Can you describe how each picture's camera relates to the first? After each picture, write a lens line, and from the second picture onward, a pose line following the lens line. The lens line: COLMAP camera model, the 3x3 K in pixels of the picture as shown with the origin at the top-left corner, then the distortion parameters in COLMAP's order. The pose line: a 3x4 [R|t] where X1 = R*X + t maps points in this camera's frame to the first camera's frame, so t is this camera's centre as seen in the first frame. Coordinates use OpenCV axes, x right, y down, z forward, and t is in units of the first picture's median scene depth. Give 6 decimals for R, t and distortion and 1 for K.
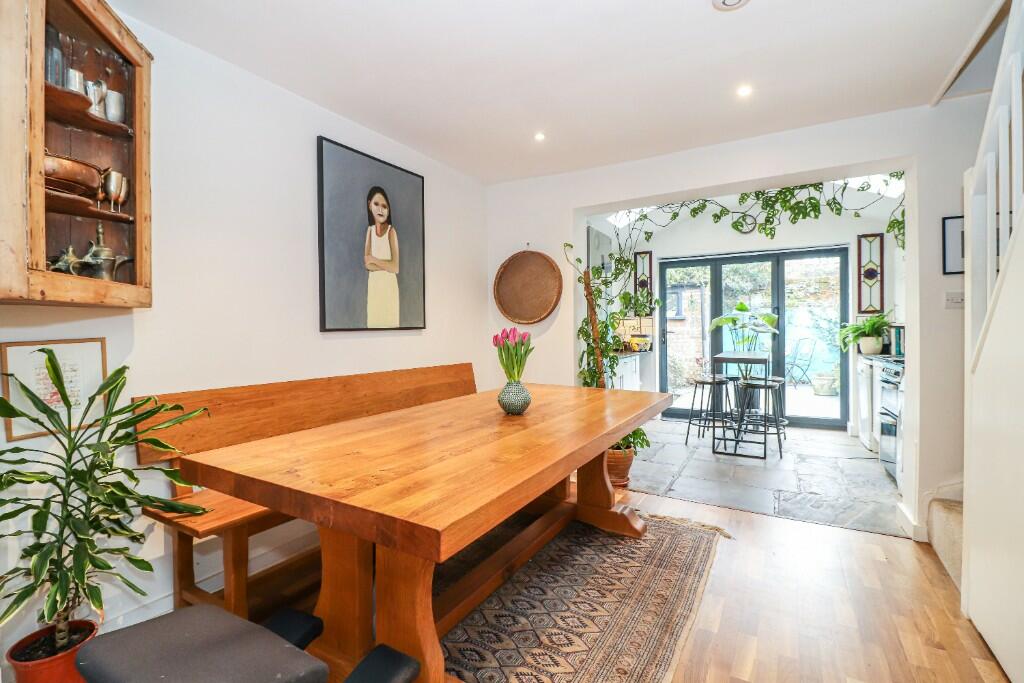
lens RADIAL K [[481.4, 0, 506.1], [0, 481.4, 332.8], [0, 0, 1]] dist [-0.014527, -0.000240]
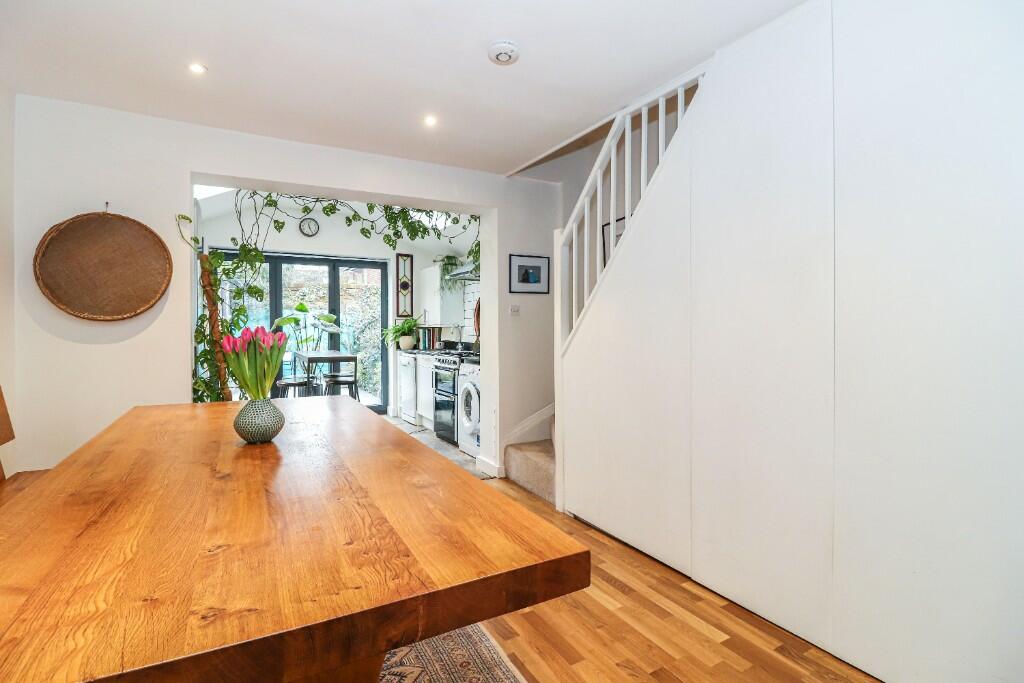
lens RADIAL K [[481.4, 0, 506.1], [0, 481.4, 332.8], [0, 0, 1]] dist [-0.014527, -0.000240]
pose [[0.497582, -0.002959, 0.867412, -0.279489], [0.003151, 0.999994, 0.001604, -0.000930], [-0.867411, 0.001935, 0.497589, 0.189124]]
